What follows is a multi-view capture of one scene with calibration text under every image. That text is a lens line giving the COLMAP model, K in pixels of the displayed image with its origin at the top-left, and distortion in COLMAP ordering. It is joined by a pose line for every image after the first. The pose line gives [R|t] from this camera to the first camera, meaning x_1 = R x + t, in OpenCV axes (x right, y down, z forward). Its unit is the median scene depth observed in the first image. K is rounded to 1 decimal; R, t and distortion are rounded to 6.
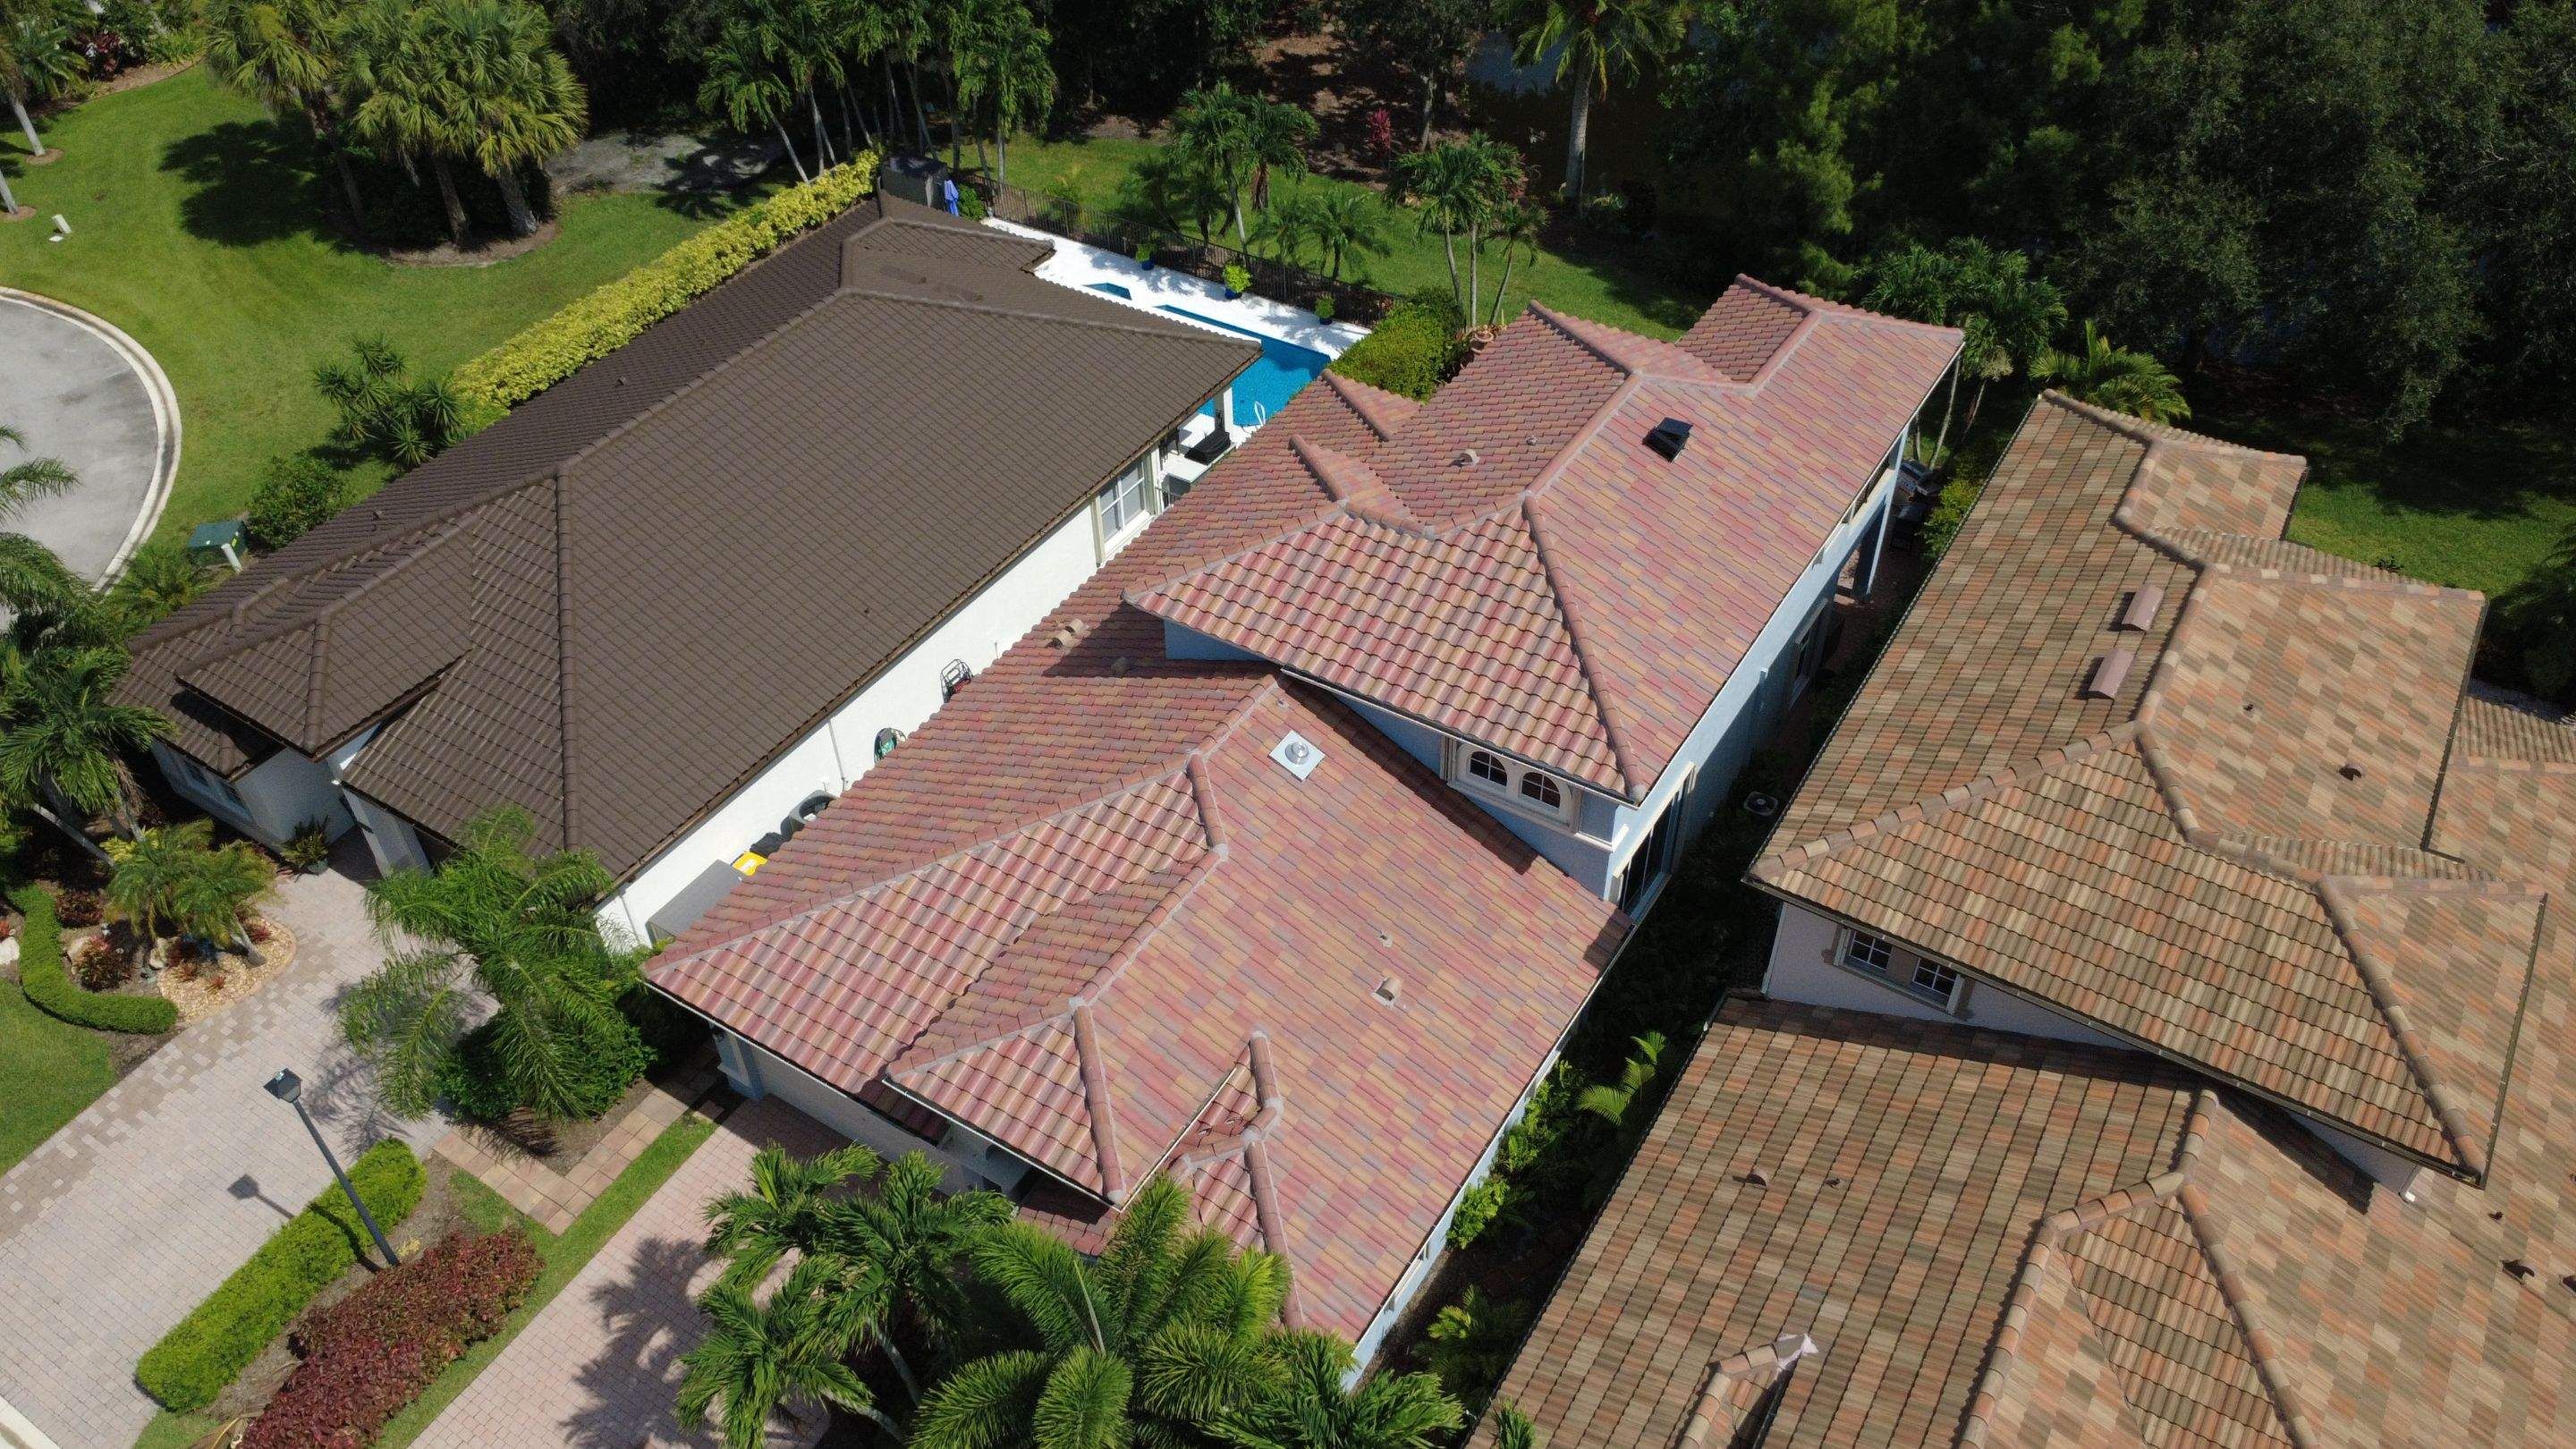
lens RADIAL K [[1895.1, 0, 1287.0], [0, 1895.1, 728.3], [0, 0, 1]] dist [-0.005684, -0.001472]
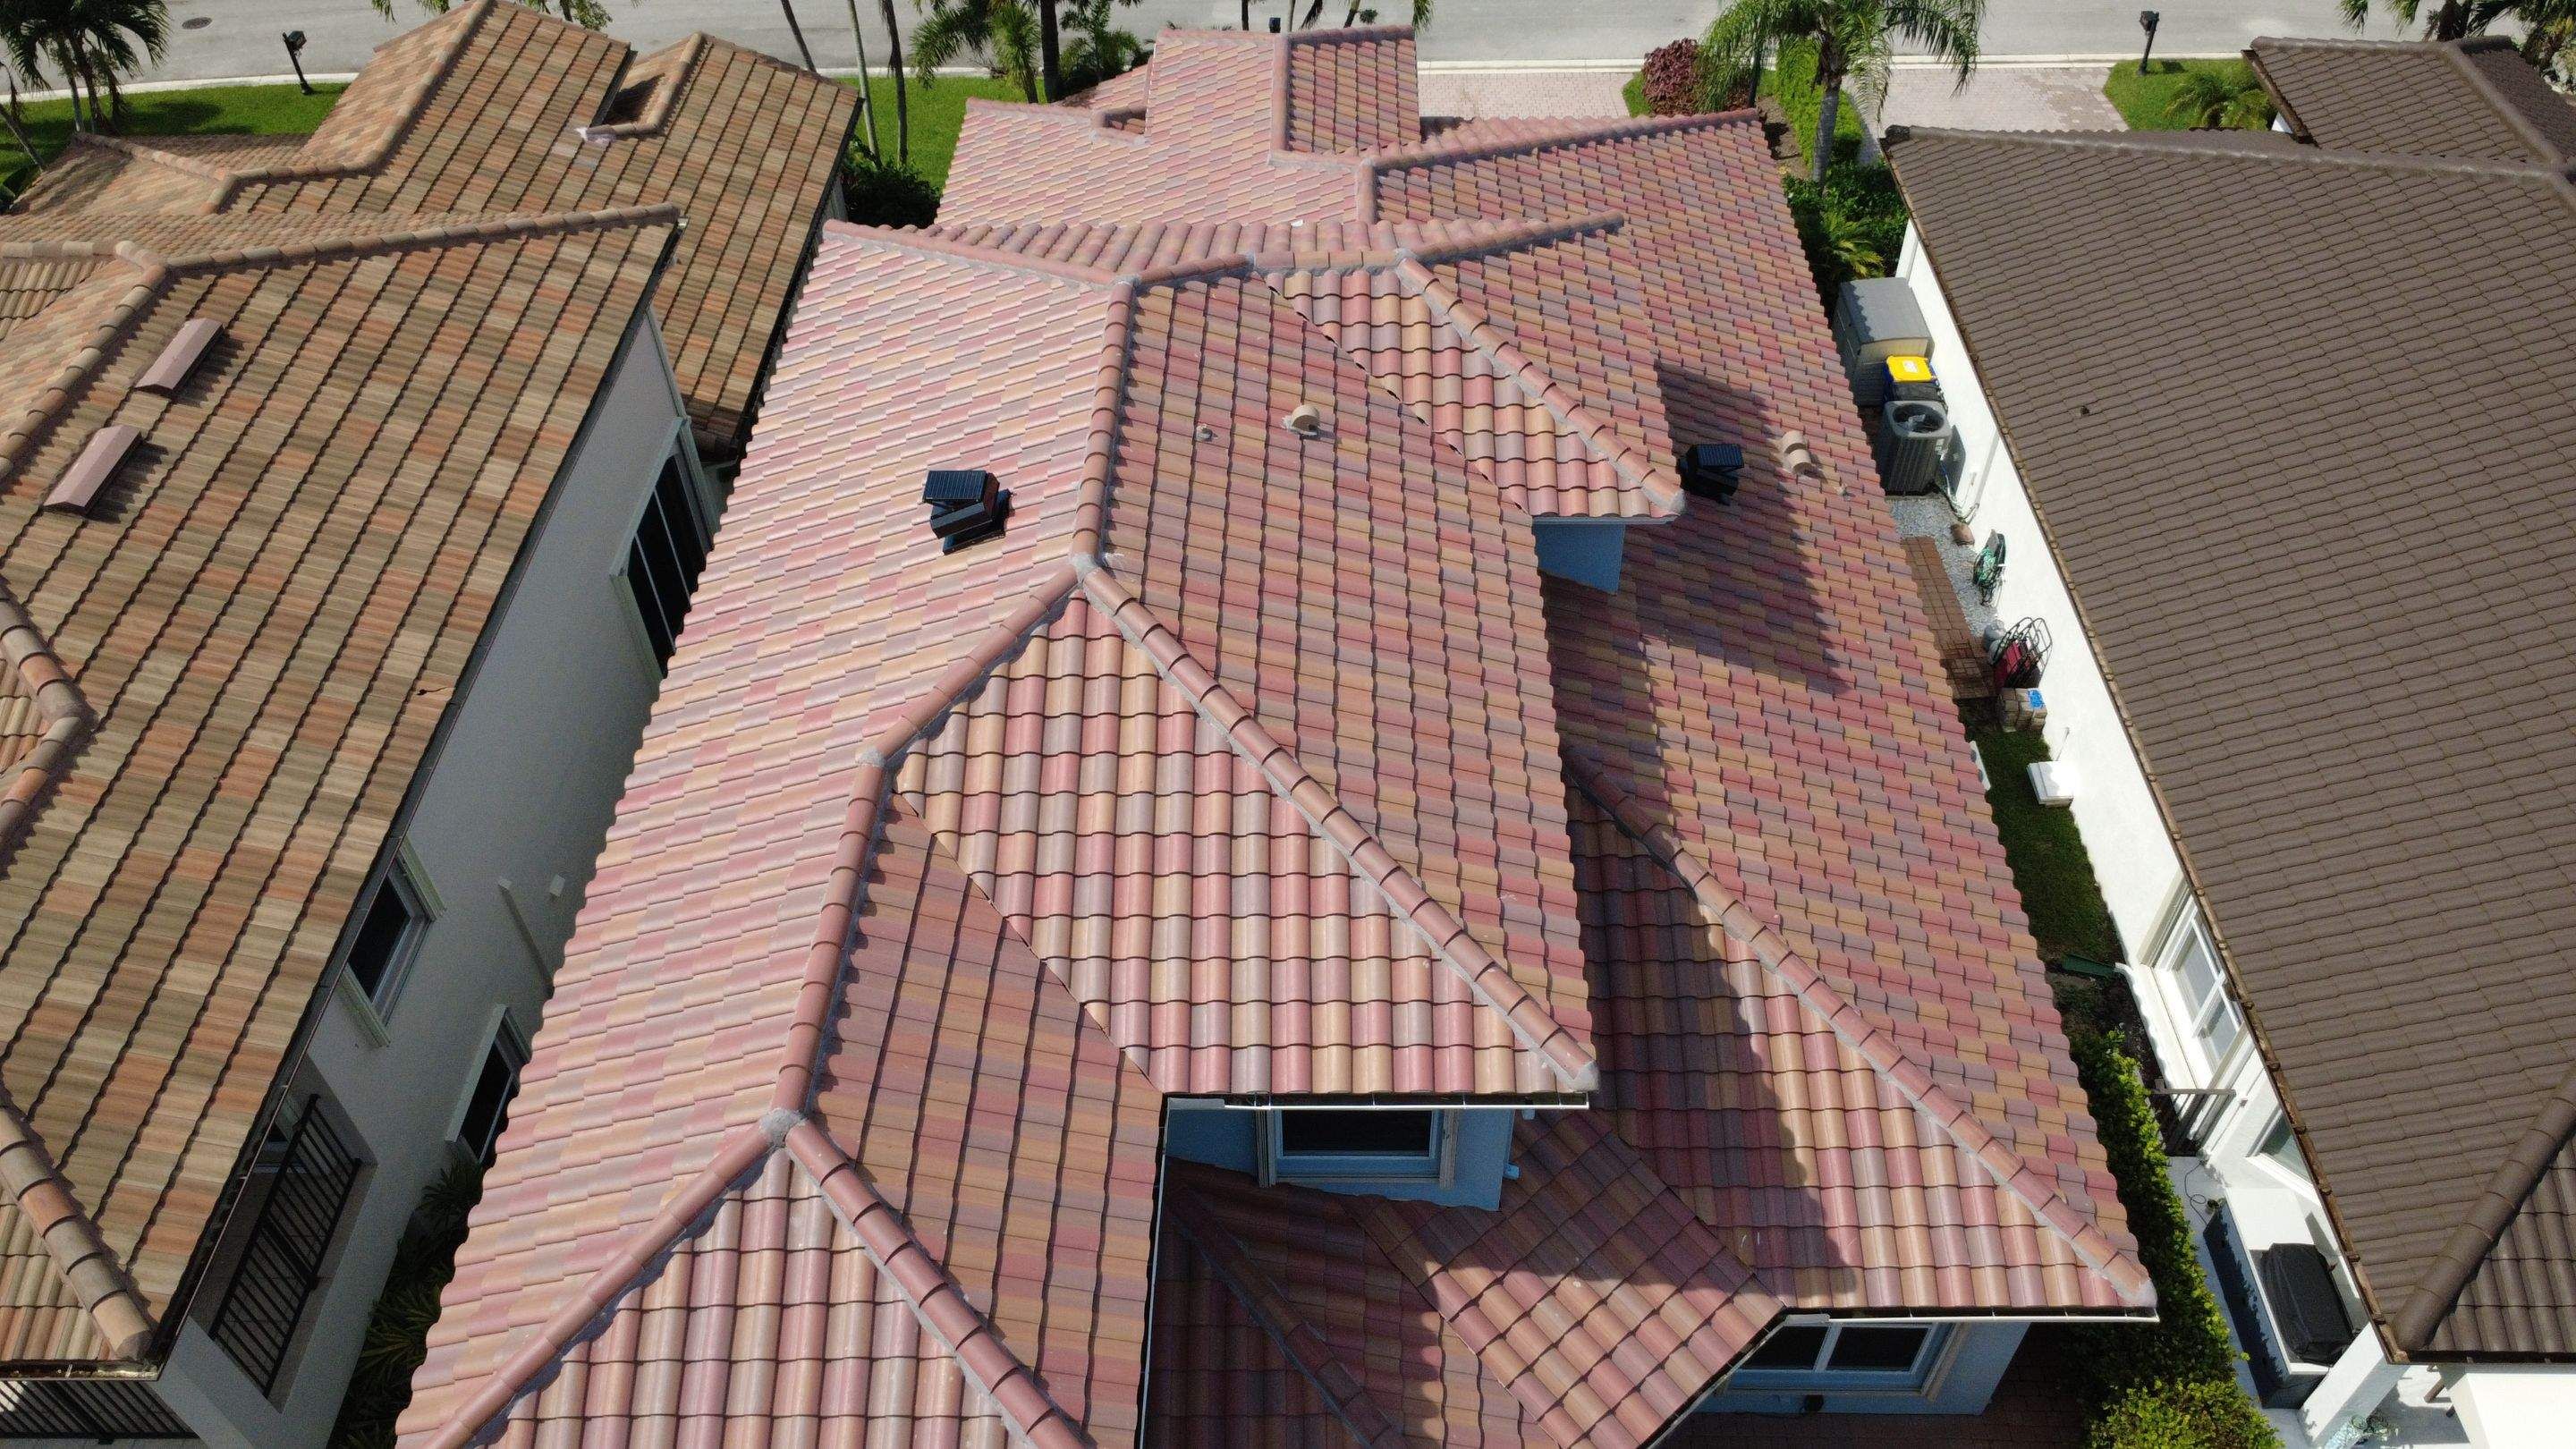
lens RADIAL K [[1895.1, 0, 1287.0], [0, 1895.1, 728.3], [0, 0, 1]] dist [-0.005684, -0.001472]
pose [[-0.853442, 0.394894, -0.340141, 0.348778], [-0.319071, 0.120165, 0.940082, -0.699318], [0.412106, 0.910834, 0.023445, 1.157208]]
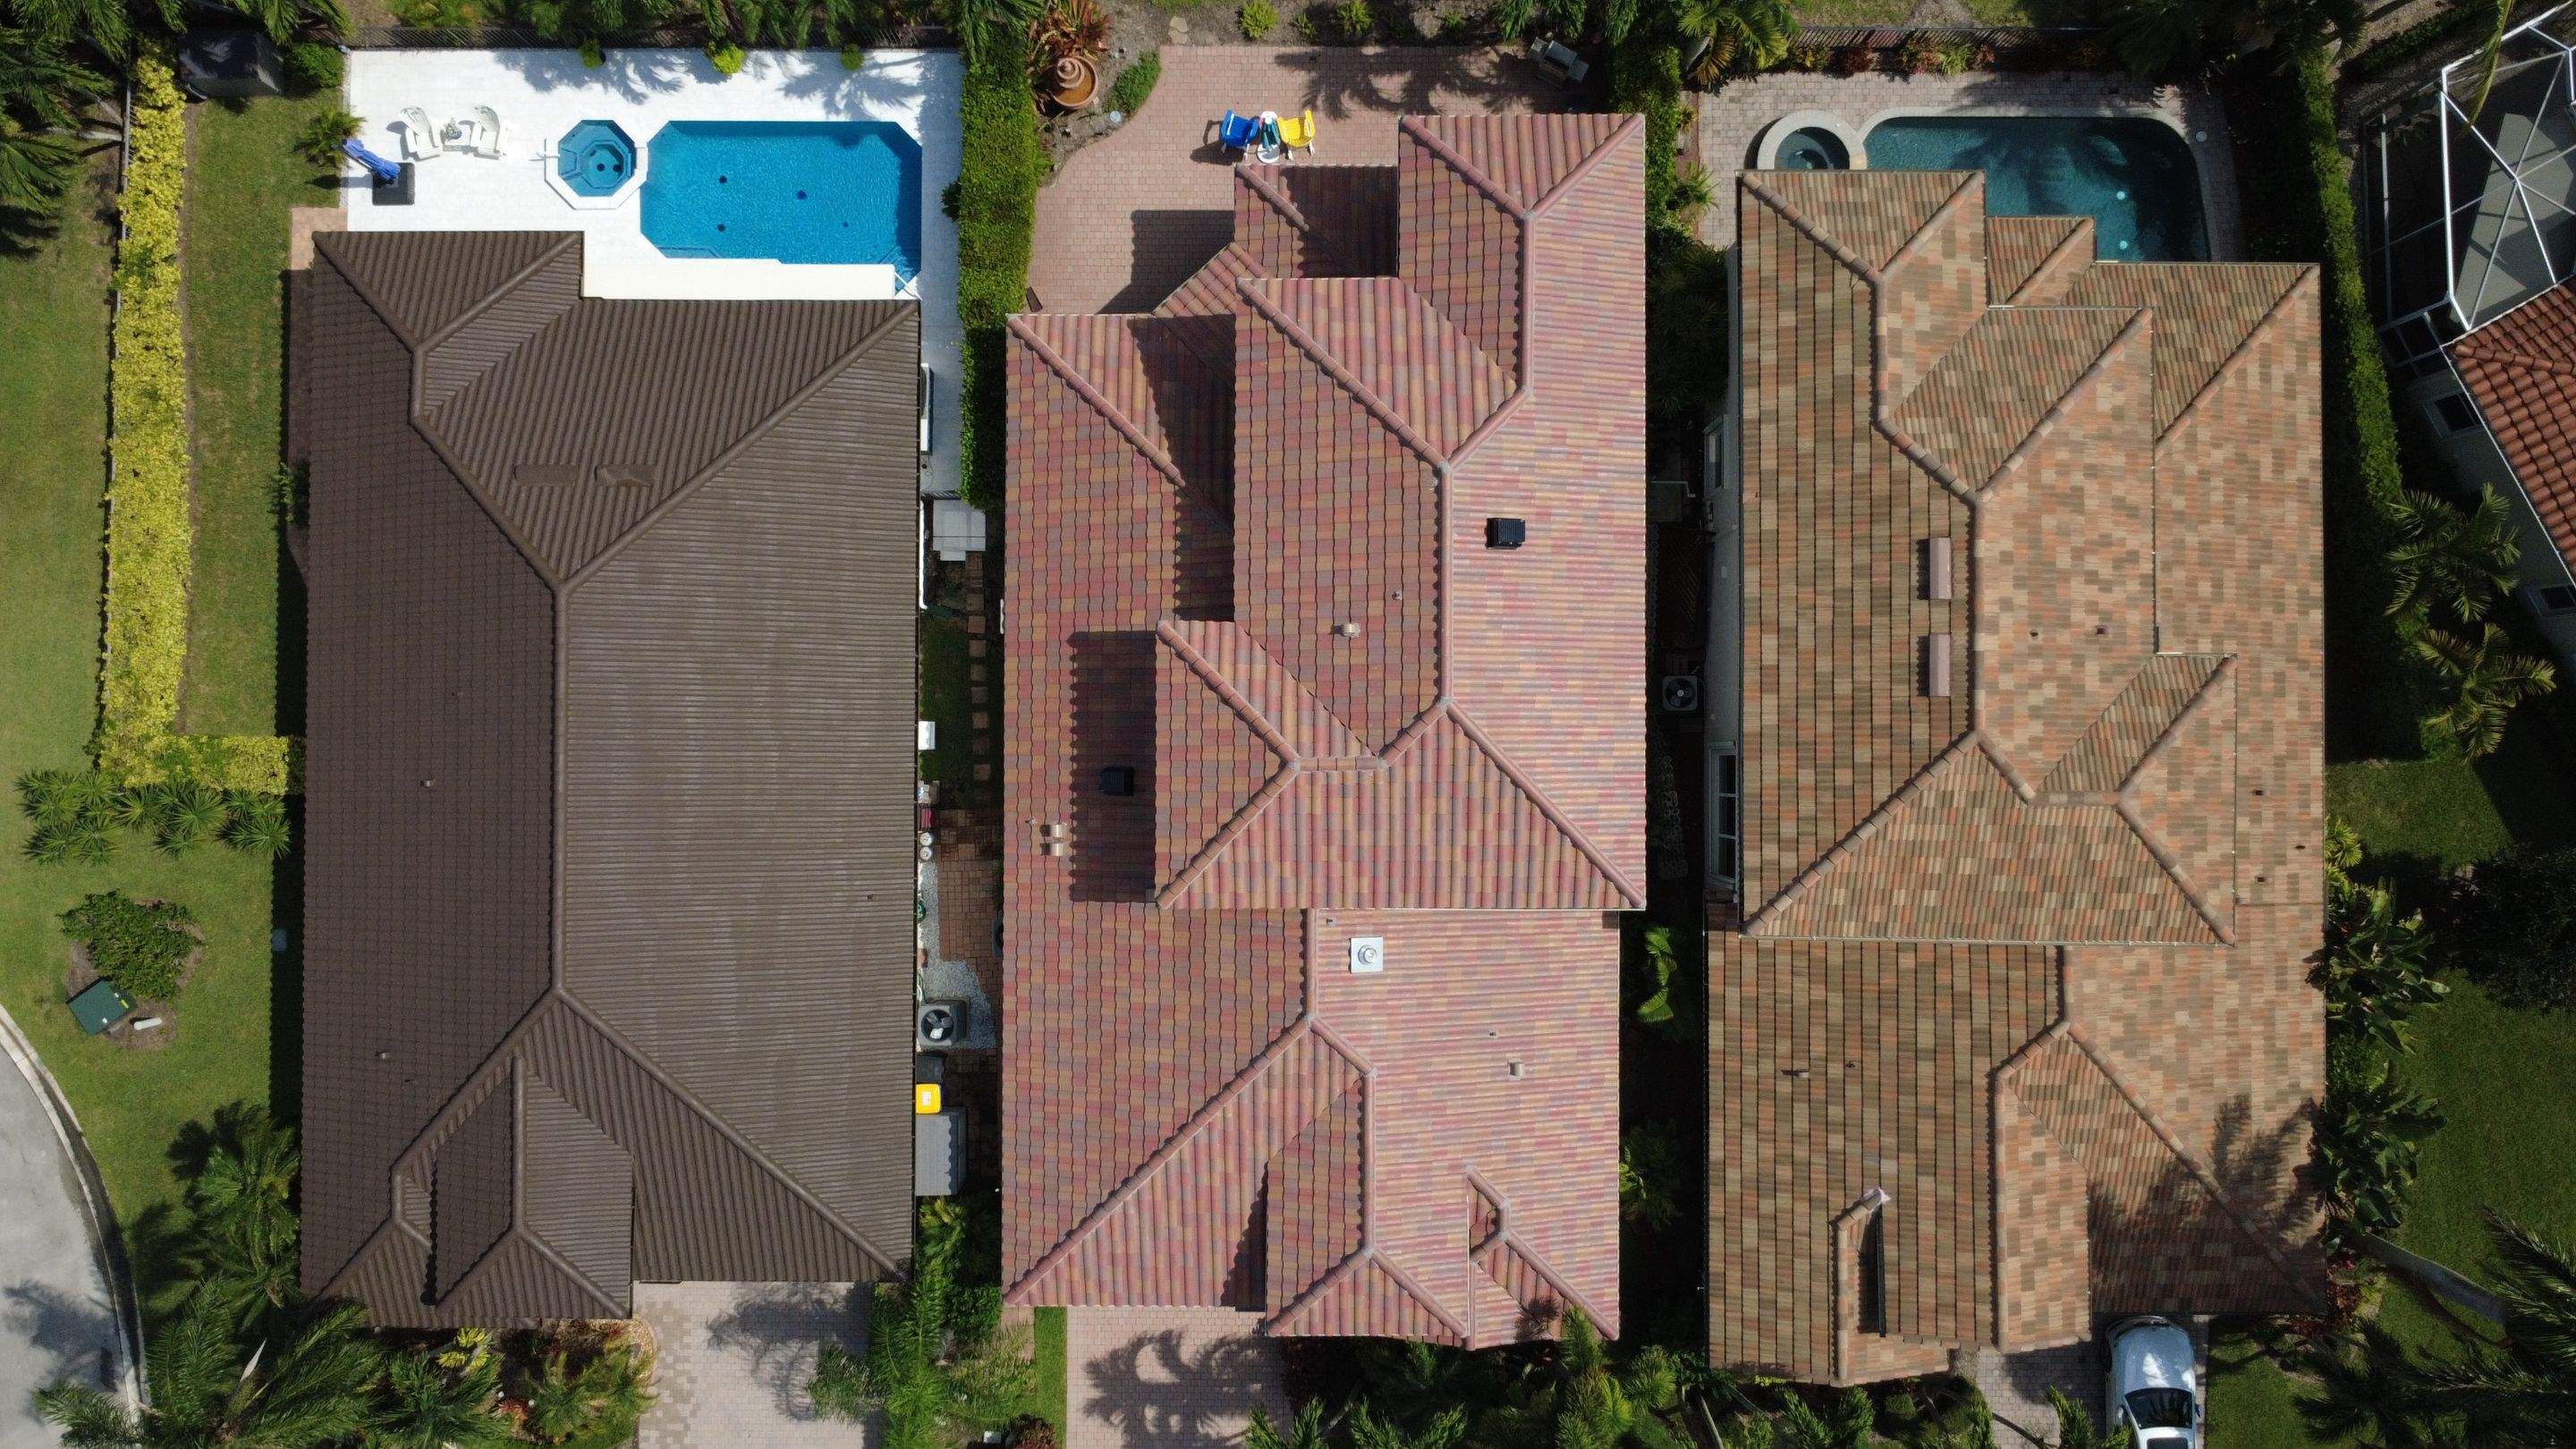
lens RADIAL K [[1895.1, 0, 1287.0], [0, 1895.1, 728.3], [0, 0, 1]] dist [-0.005684, -0.001472]
pose [[0.846869, -0.531392, 0.020870, 0.014189], [0.349366, 0.585509, 0.731521, -0.995694], [-0.400944, -0.612211, 0.681499, 0.259080]]
